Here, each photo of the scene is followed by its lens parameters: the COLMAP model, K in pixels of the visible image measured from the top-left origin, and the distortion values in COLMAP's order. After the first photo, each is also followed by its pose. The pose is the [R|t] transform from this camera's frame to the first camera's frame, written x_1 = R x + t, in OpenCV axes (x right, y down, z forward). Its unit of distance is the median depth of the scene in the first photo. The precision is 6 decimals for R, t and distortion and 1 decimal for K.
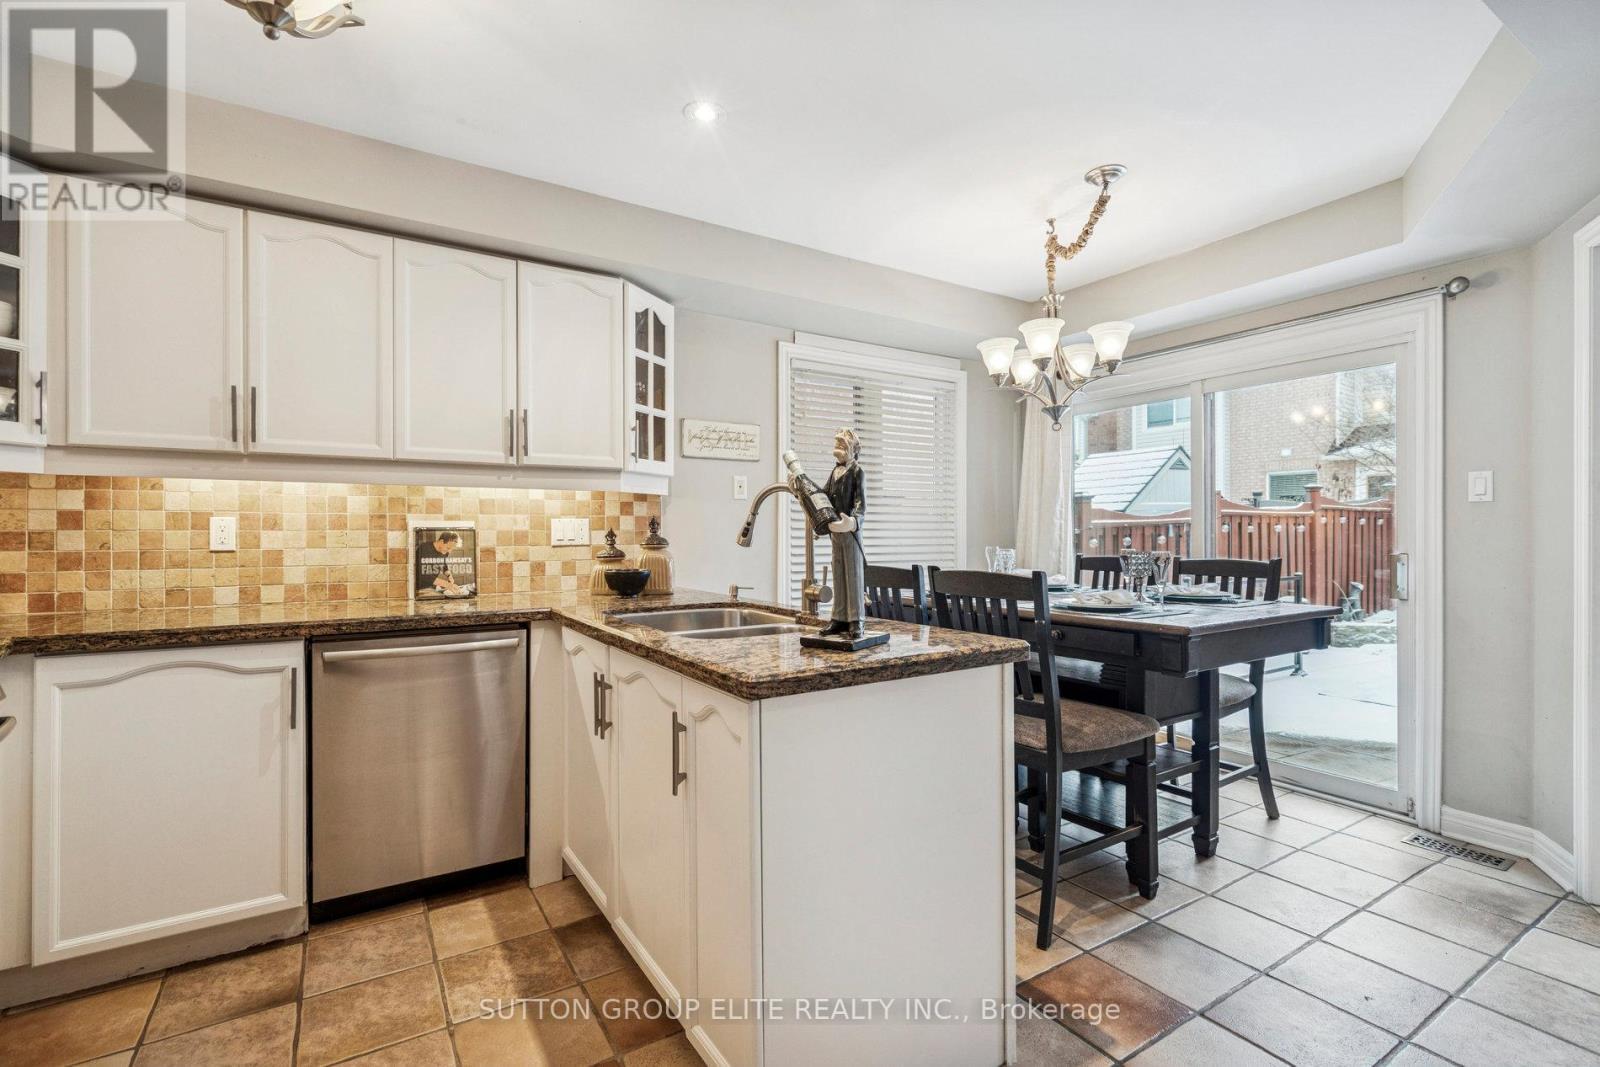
lens RADIAL K [[728.2, 0, 800.0], [0, 728.2, 533.5], [0, 0, 1]] dist [-0.002055, 0.000081]
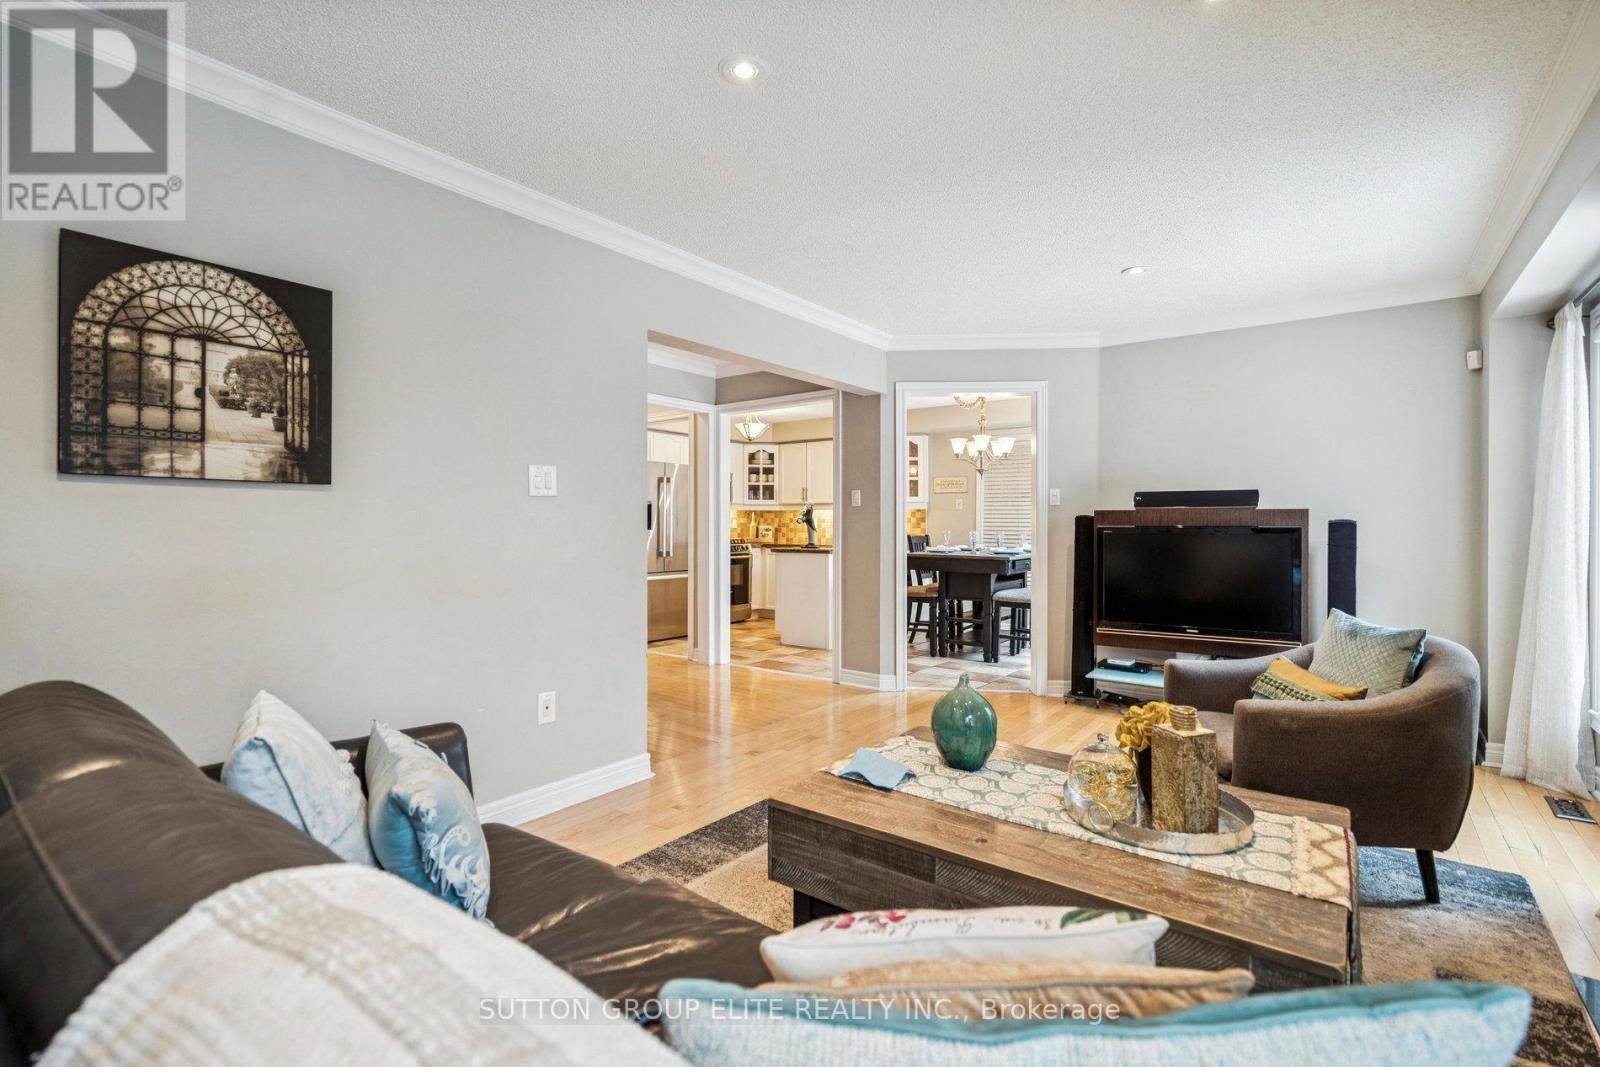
lens RADIAL K [[728.2, 0, 800.0], [0, 728.2, 533.5], [0, 0, 1]] dist [-0.002055, 0.000081]
pose [[0.363521, 0.020300, -0.931365, 2.650298], [-0.002517, 0.999780, 0.020808, -0.026259], [0.931583, -0.005220, 0.363492, -0.447087]]
